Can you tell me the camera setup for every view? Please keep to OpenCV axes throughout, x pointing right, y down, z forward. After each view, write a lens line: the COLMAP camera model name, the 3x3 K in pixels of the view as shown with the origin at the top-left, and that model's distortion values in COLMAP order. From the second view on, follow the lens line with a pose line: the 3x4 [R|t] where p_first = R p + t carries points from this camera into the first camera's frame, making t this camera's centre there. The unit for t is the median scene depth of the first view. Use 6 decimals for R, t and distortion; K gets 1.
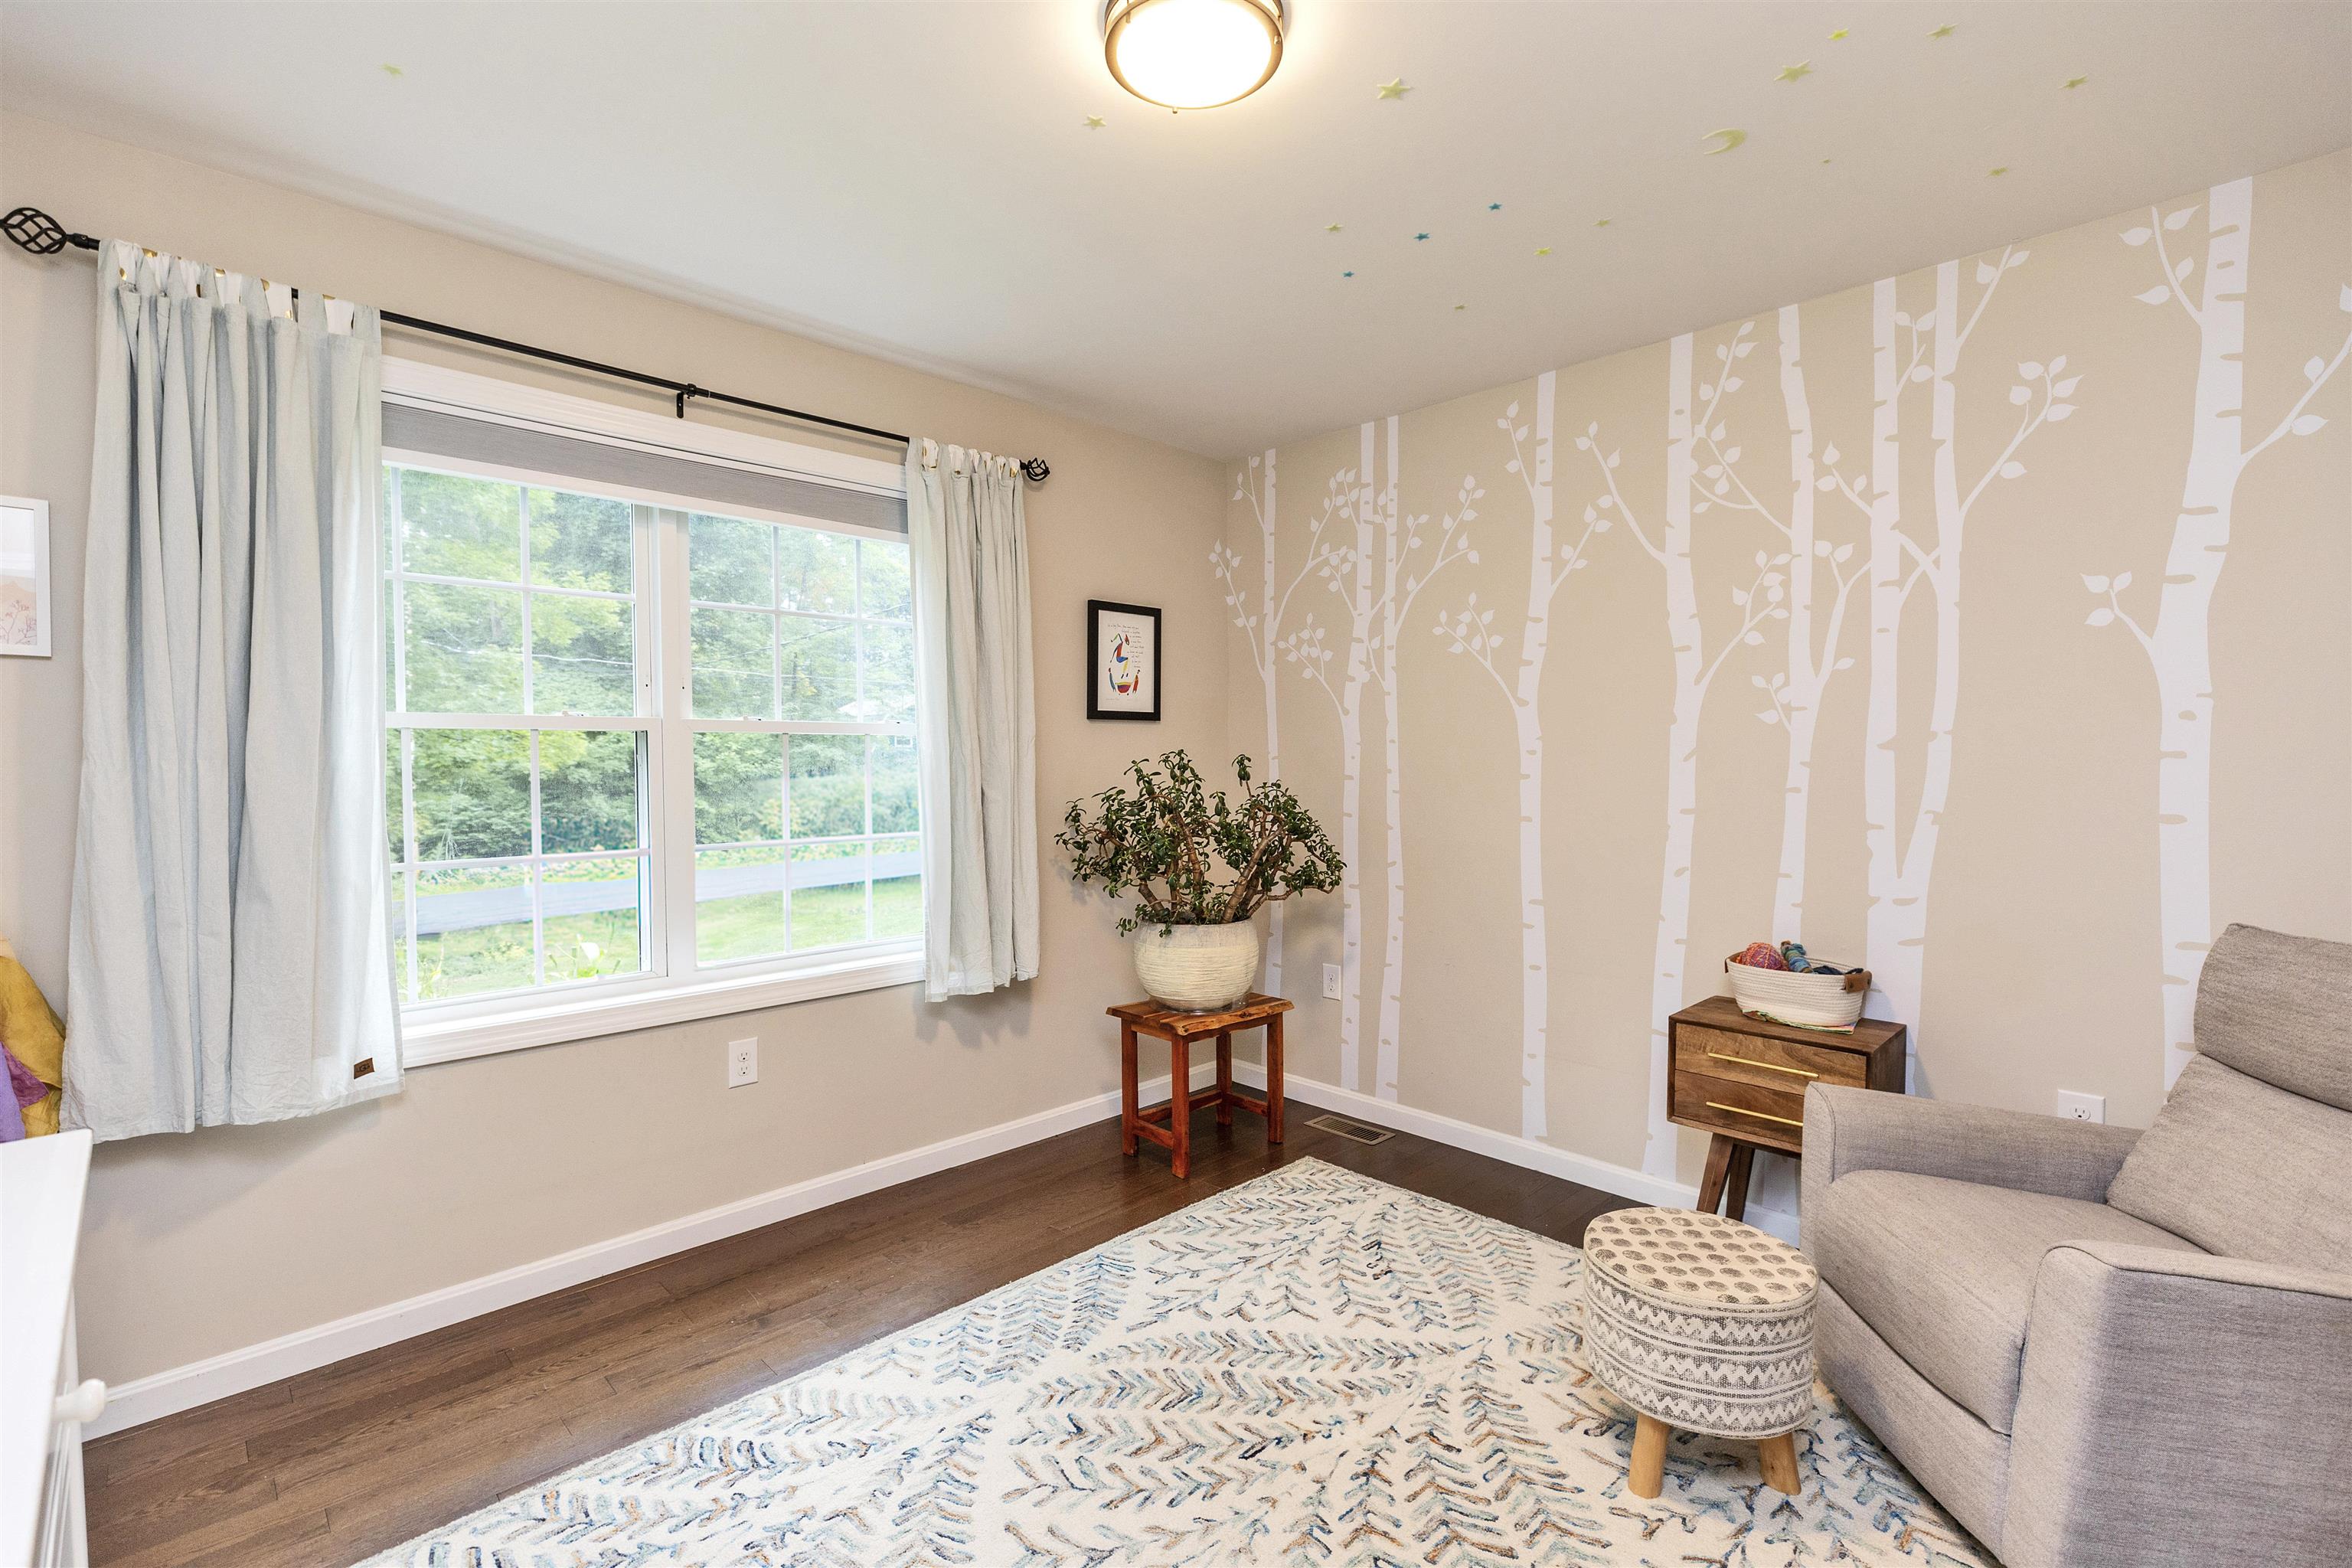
lens RADIAL K [[1049.2, 0, 1161.3], [0, 1049.2, 781.3], [0, 0, 1]] dist [0.007699, -0.001898]
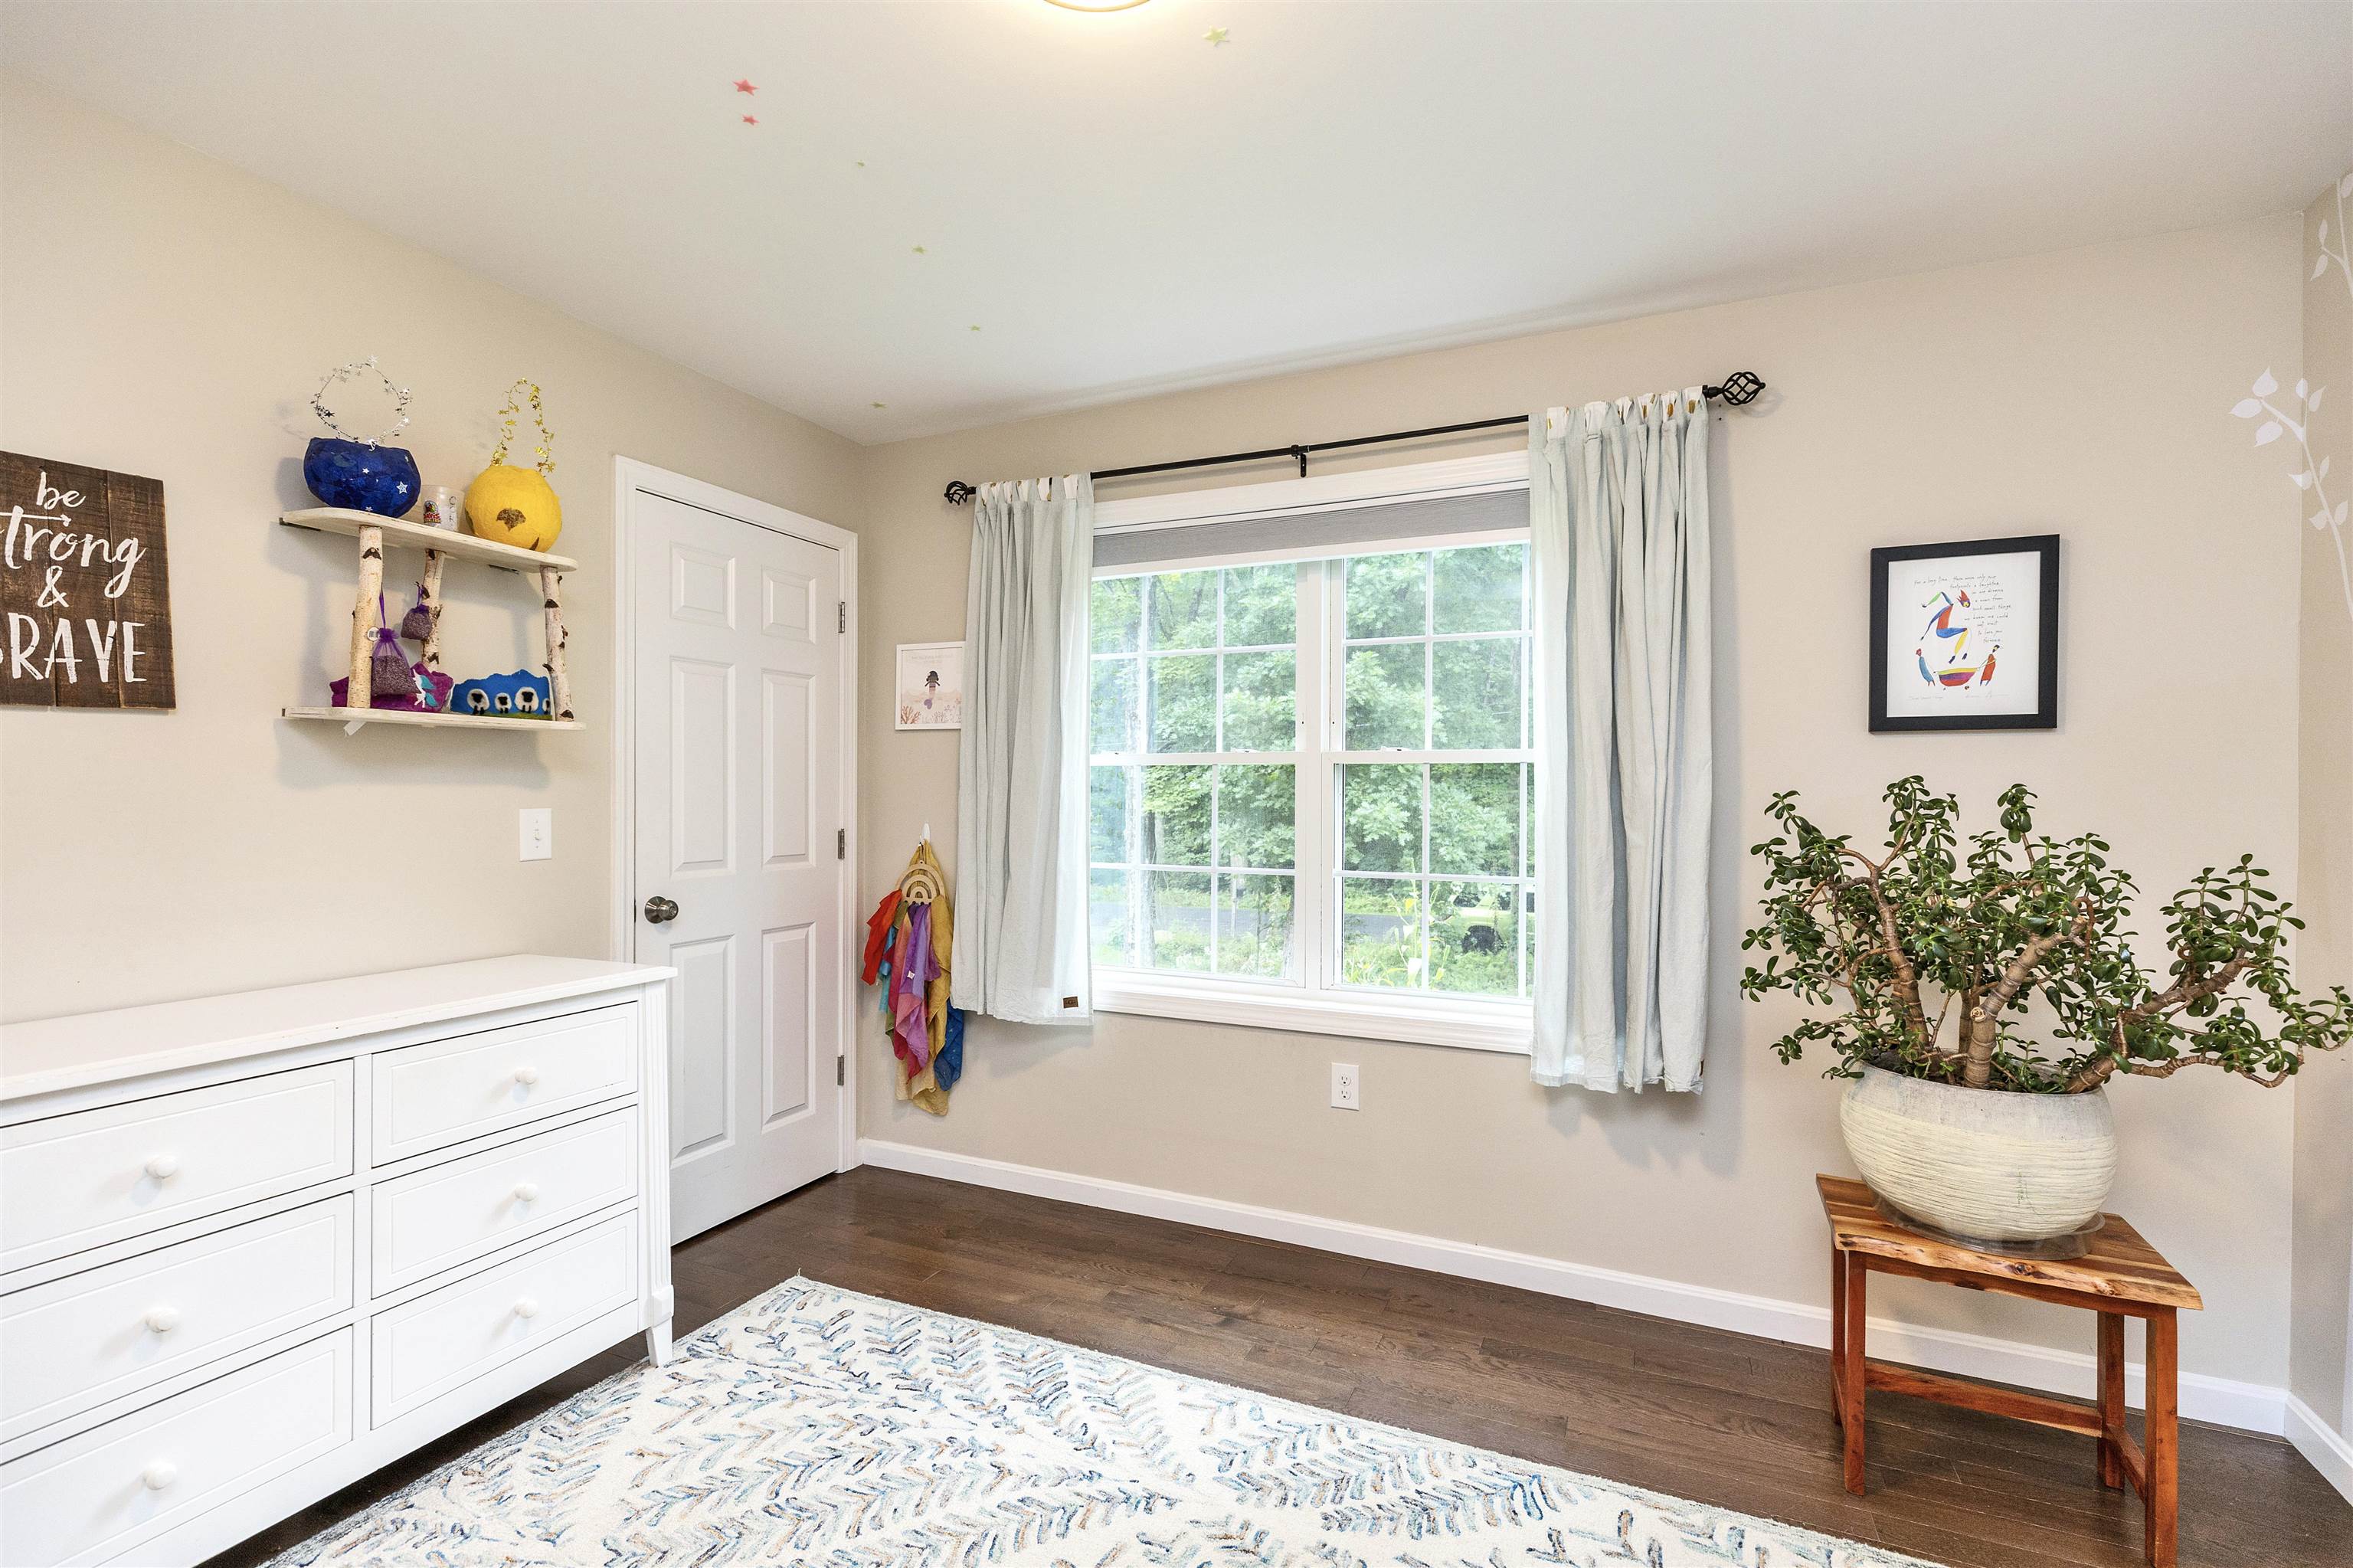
lens RADIAL K [[1049.7, 0, 1162.7], [0, 1049.7, 791.4], [0, 0, 1]] dist [0.007699, -0.001898]
pose [[0.372952, 0.004891, -0.927838, 0.478973], [-0.027041, 0.999619, -0.005600, -0.008377], [0.927457, 0.027178, 0.372942, 0.445148]]
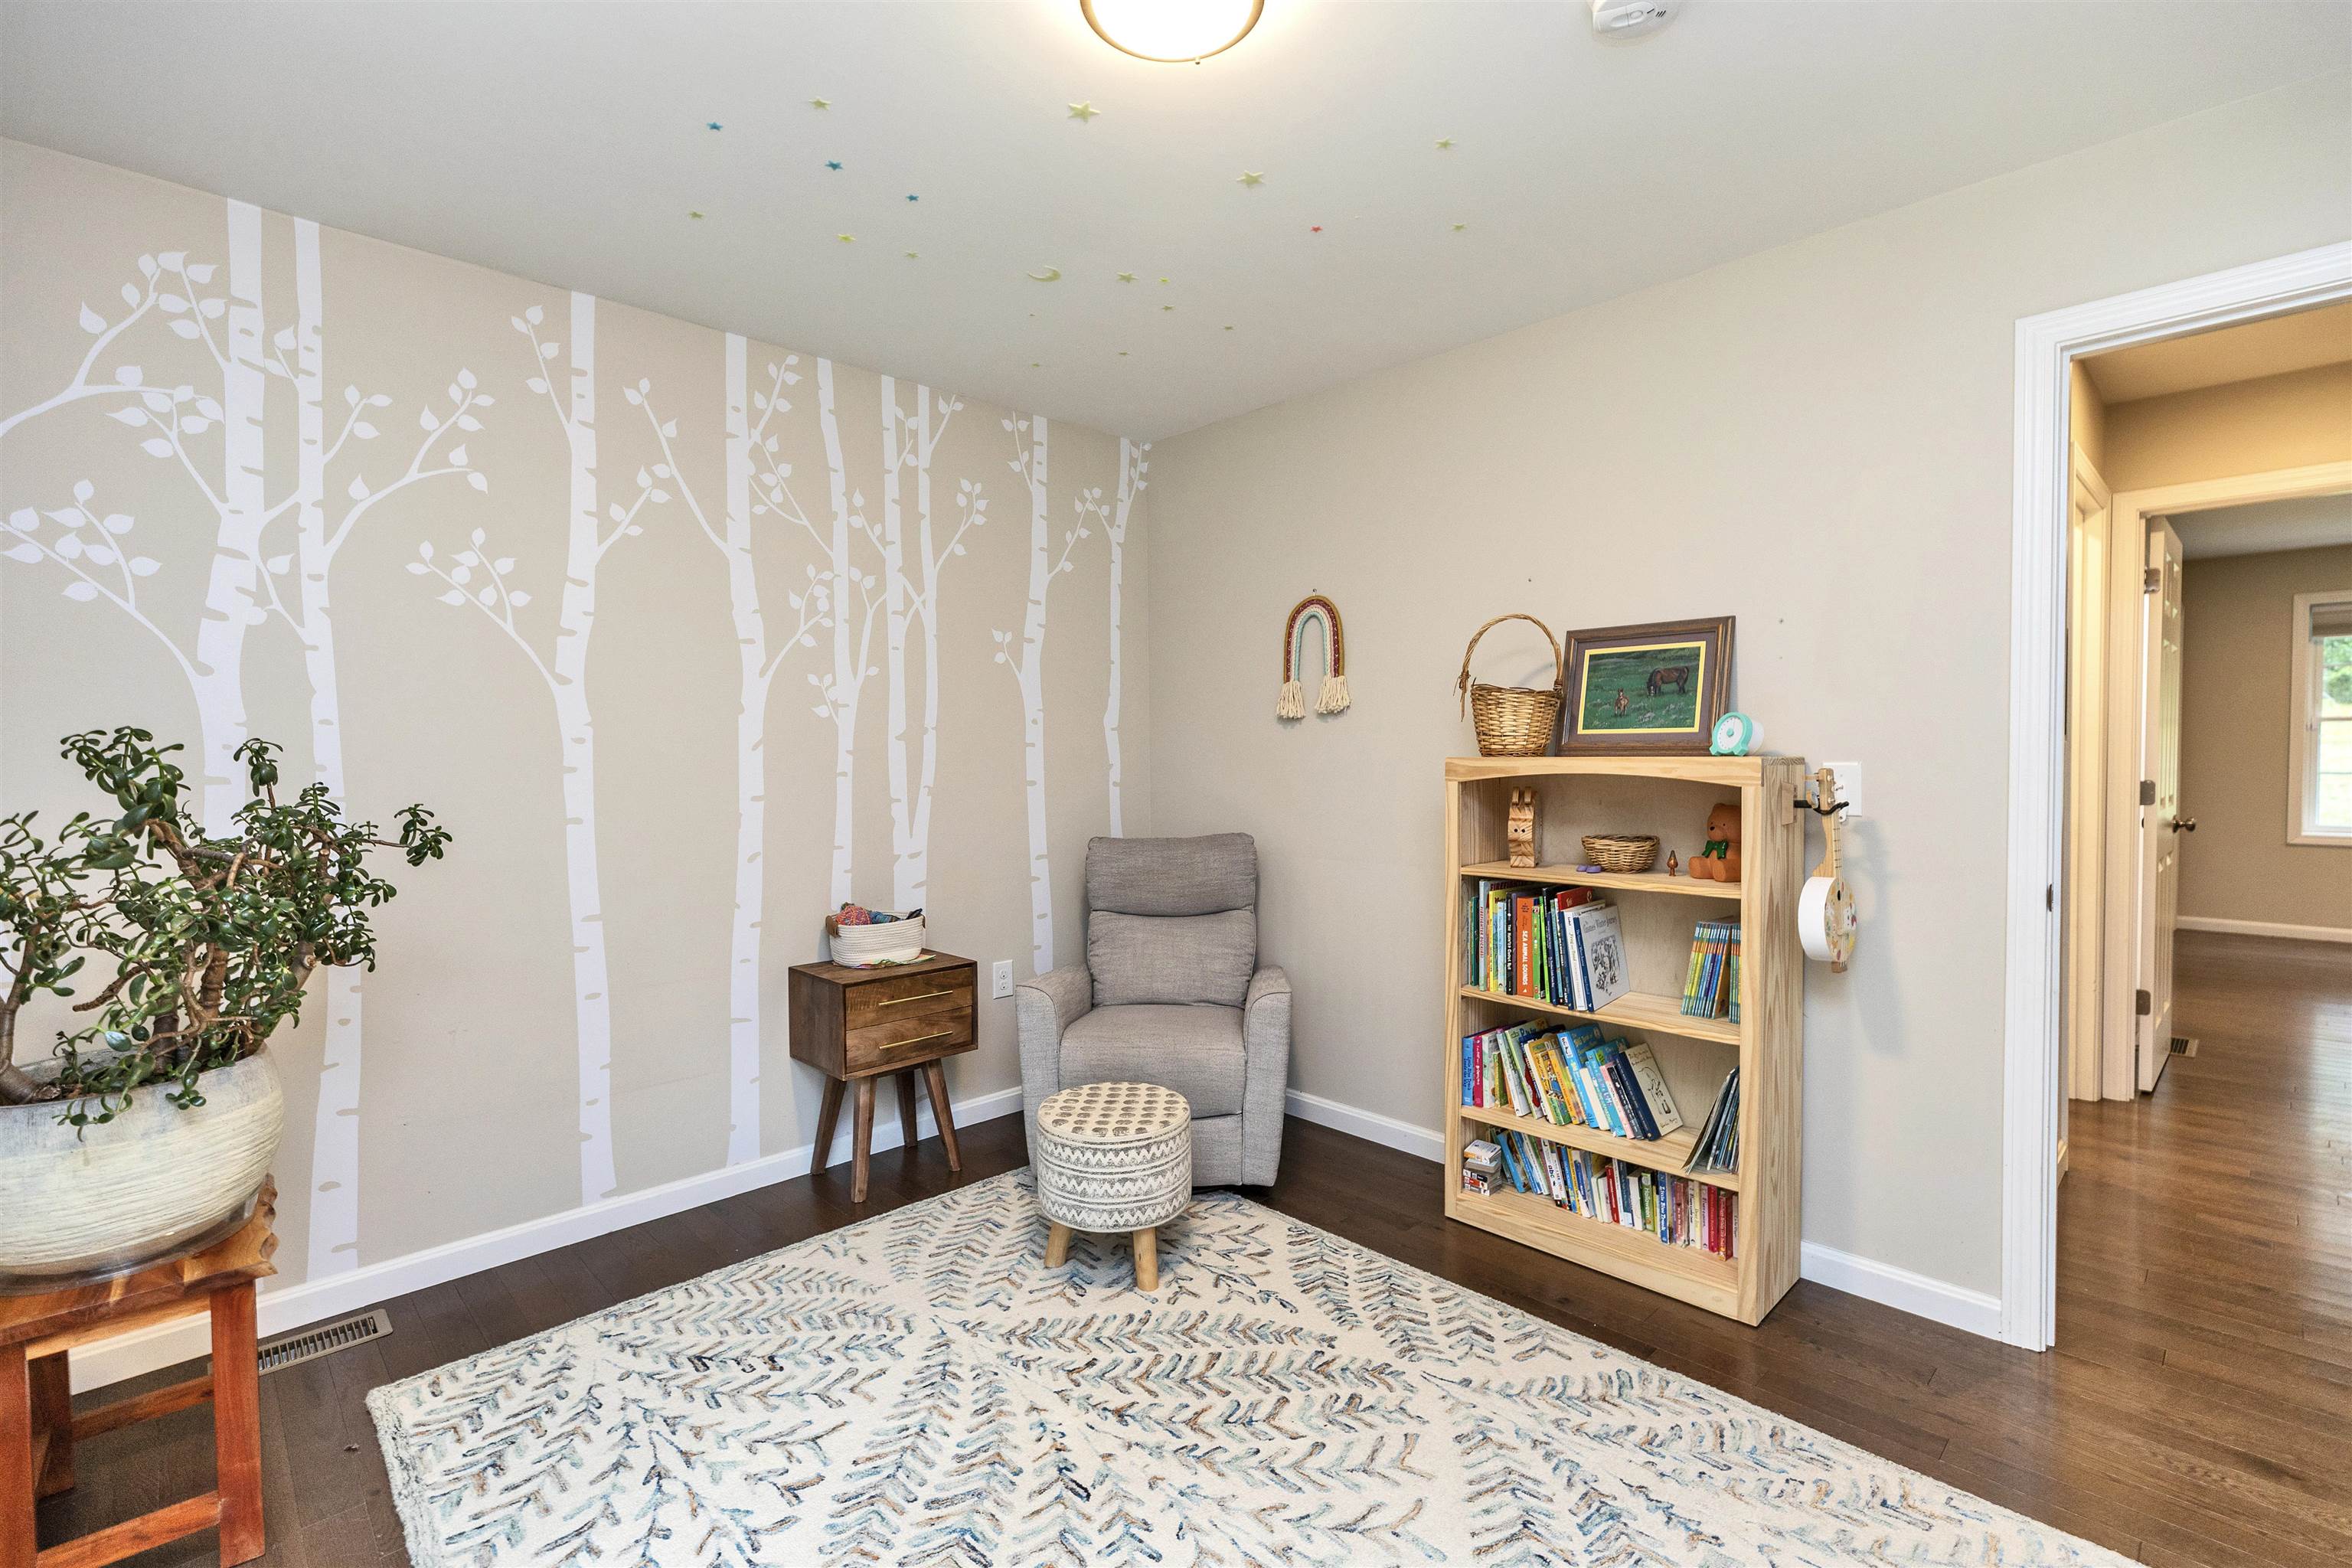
lens RADIAL K [[1049.2, 0, 1181.8], [0, 1049.2, 769.4], [0, 0, 1]] dist [0.007699, -0.001898]
pose [[-0.005176, -0.016694, 0.999847, -0.553317], [0.028528, 0.999451, 0.016835, -0.005730], [-0.999580, 0.028610, -0.004697, 0.598535]]
